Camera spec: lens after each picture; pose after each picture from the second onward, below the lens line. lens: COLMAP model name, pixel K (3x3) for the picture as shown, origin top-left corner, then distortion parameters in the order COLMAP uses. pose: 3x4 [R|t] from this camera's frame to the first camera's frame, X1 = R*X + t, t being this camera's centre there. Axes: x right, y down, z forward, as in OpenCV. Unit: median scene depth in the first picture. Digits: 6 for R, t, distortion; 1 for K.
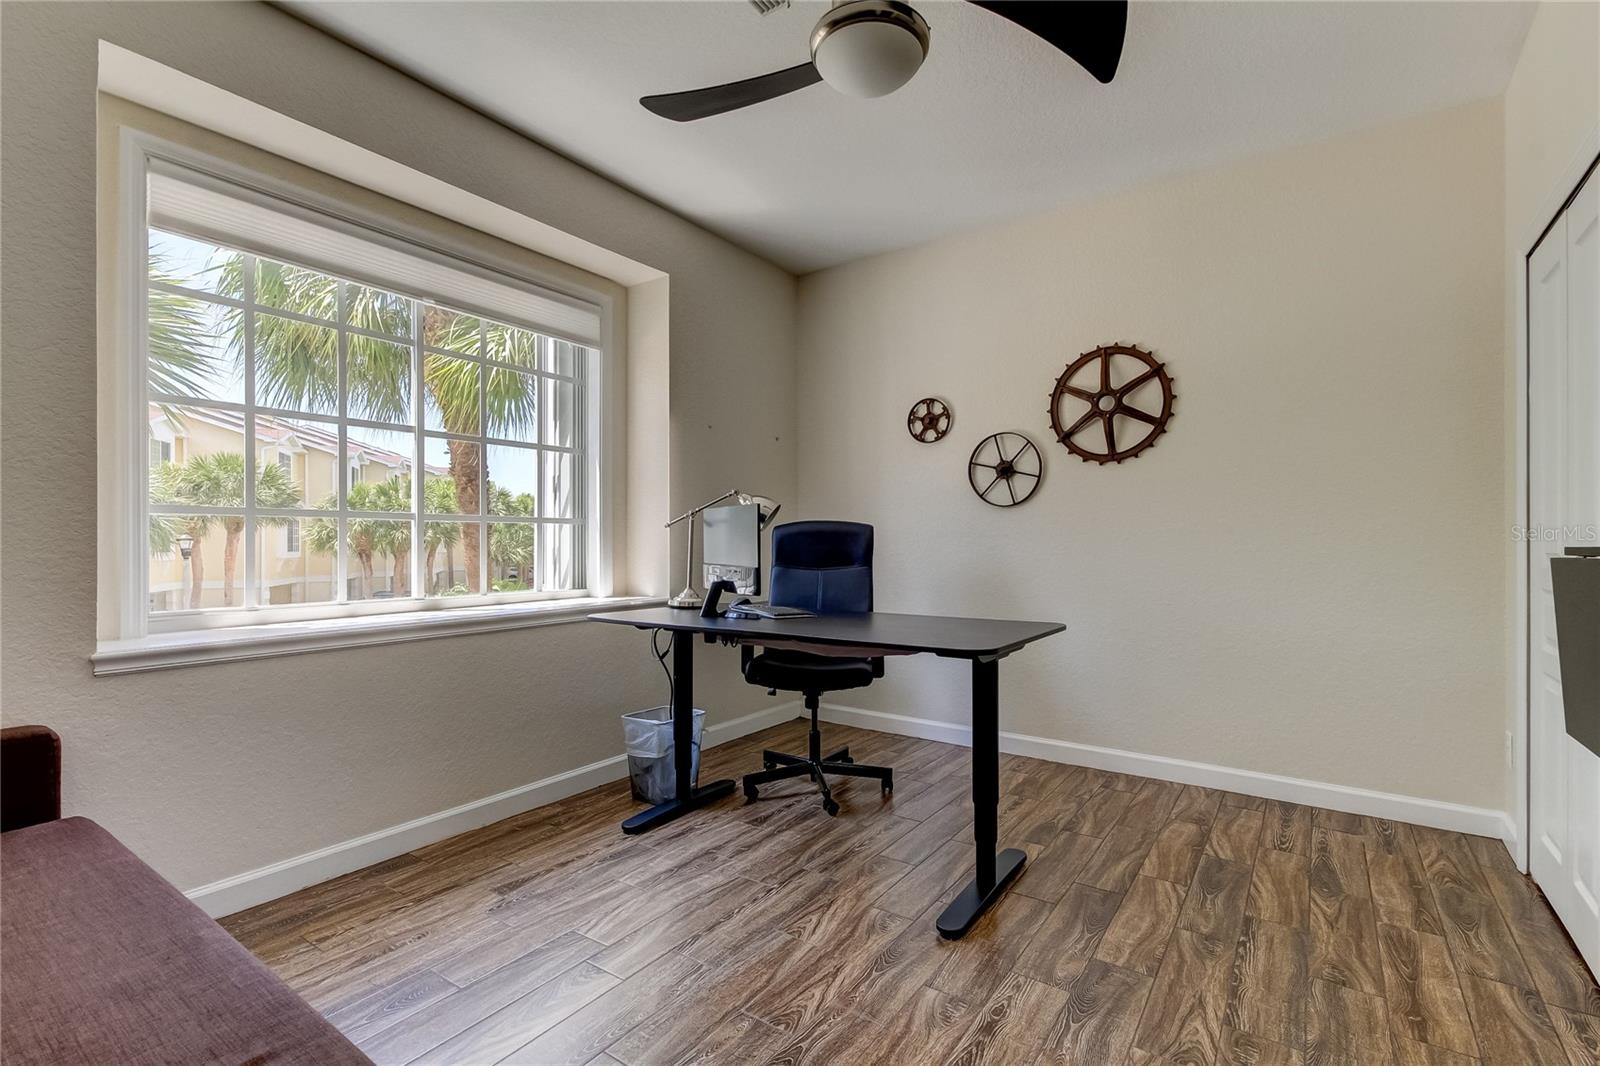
lens RADIAL K [[747.0, 0, 794.7], [0, 747.0, 538.5], [0, 0, 1]] dist [0.021465, -0.002453]
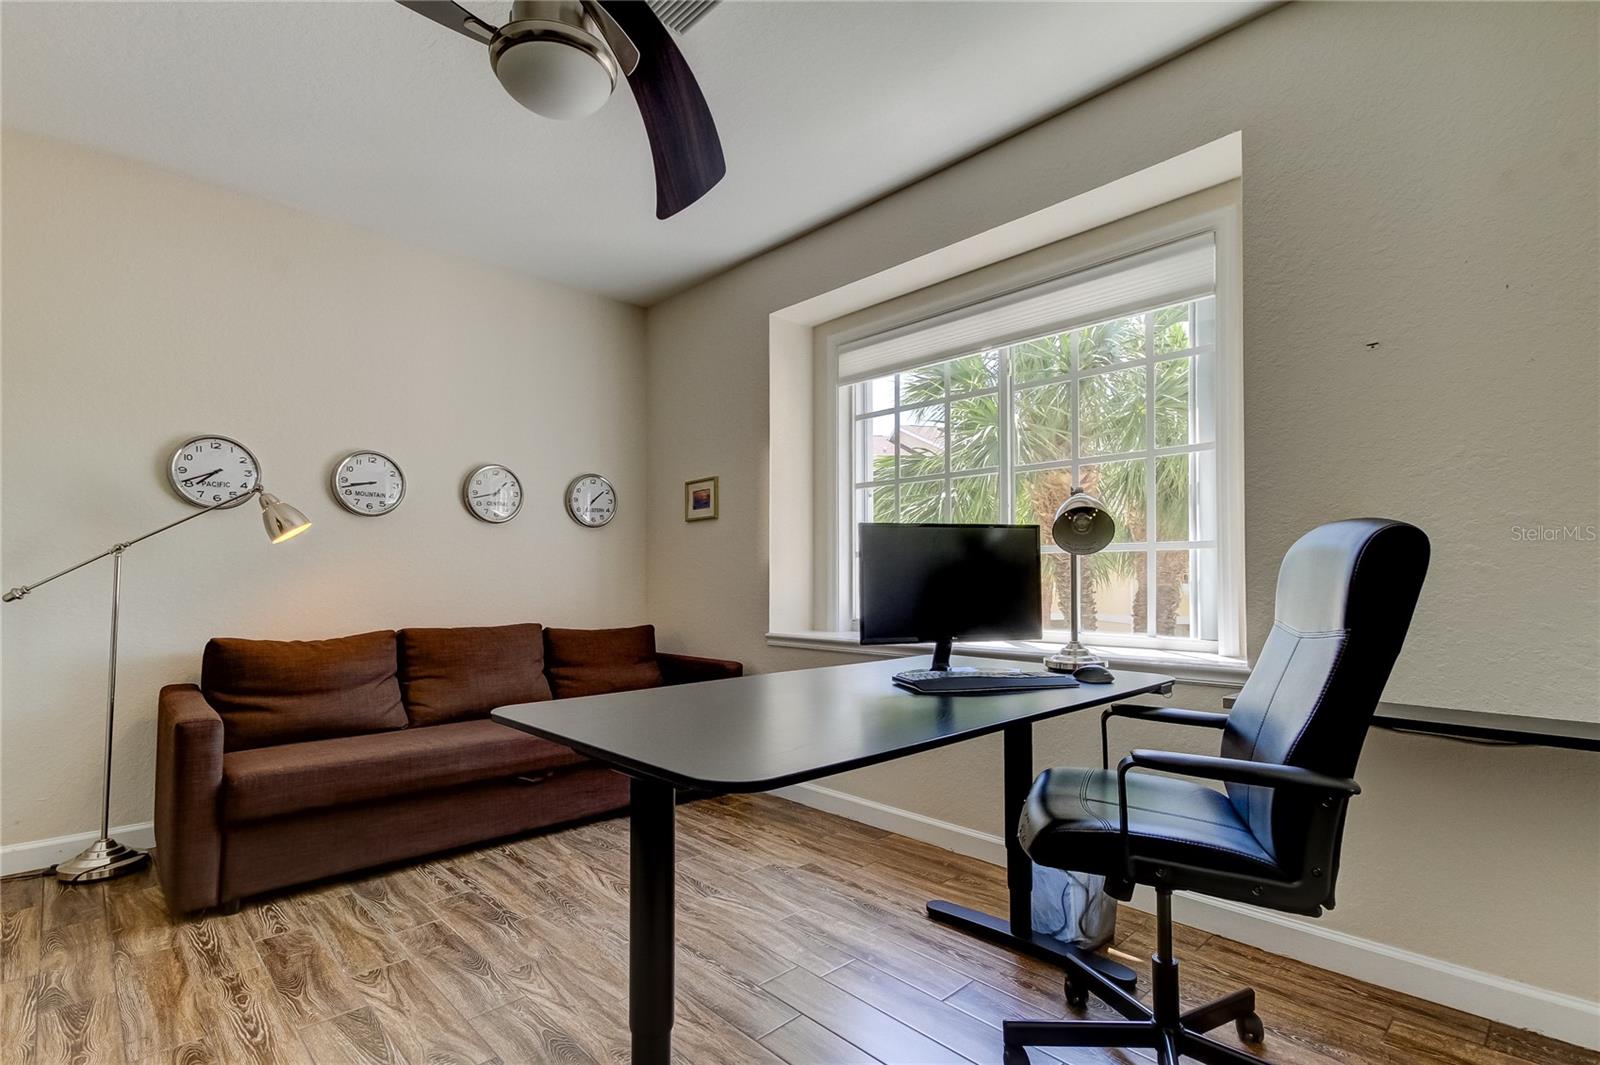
lens RADIAL K [[747.0, 0, 768.3], [0, 747.0, 550.7], [0, 0, 1]] dist [0.021465, -0.002453]
pose [[-0.212096, -0.032808, -0.976698, 0.728741], [0.006868, 0.999362, -0.035061, 0.007785], [0.977225, -0.014144, -0.211735, 1.089103]]
